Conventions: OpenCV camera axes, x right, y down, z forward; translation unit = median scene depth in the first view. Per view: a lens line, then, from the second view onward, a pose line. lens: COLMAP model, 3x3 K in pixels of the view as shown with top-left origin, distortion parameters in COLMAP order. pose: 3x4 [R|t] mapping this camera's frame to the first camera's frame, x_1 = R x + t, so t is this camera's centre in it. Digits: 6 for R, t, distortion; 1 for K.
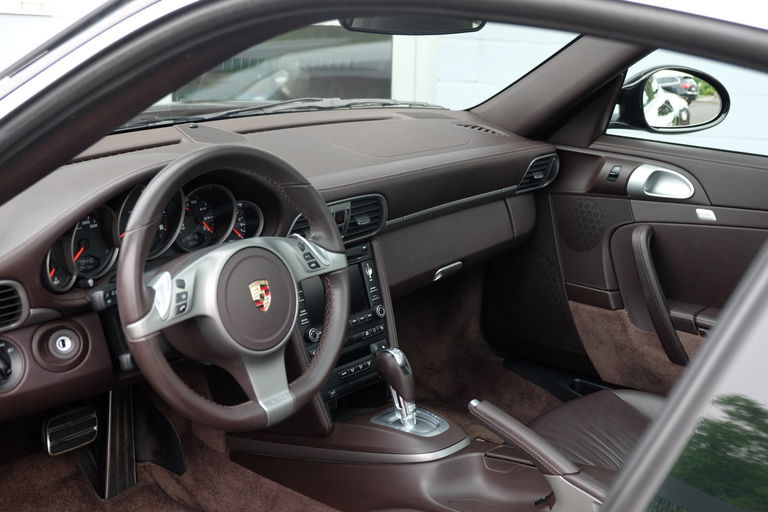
lens RADIAL K [[1153.0, 0, 384.0], [0, 1153.0, 255.6], [0, 0, 1]] dist [0.010417, 0.000000]
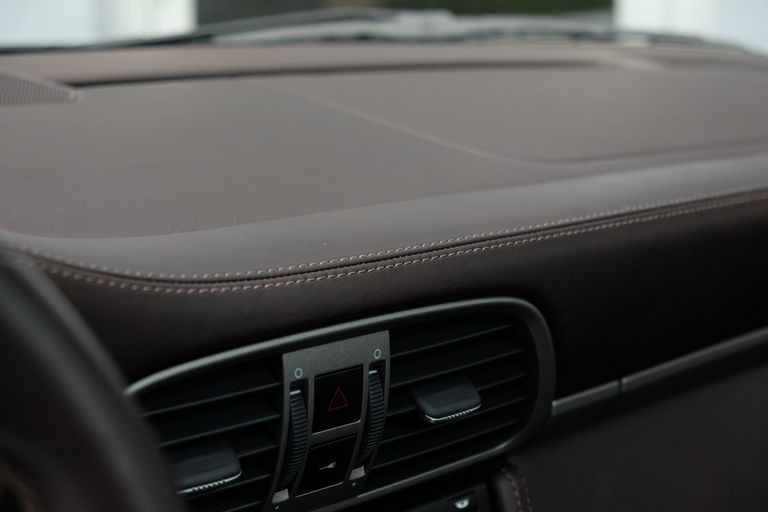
lens RADIAL K [[1543.9, 0, 384.6], [0, 1543.9, 256.3], [0, 0, 1]] dist [-0.050412, 0.000000]
pose [[0.987911, 0.006376, -0.154892, 0.018658], [-0.016783, 0.997680, -0.065975, -0.039393], [0.154112, 0.067777, 0.985726, 0.657646]]
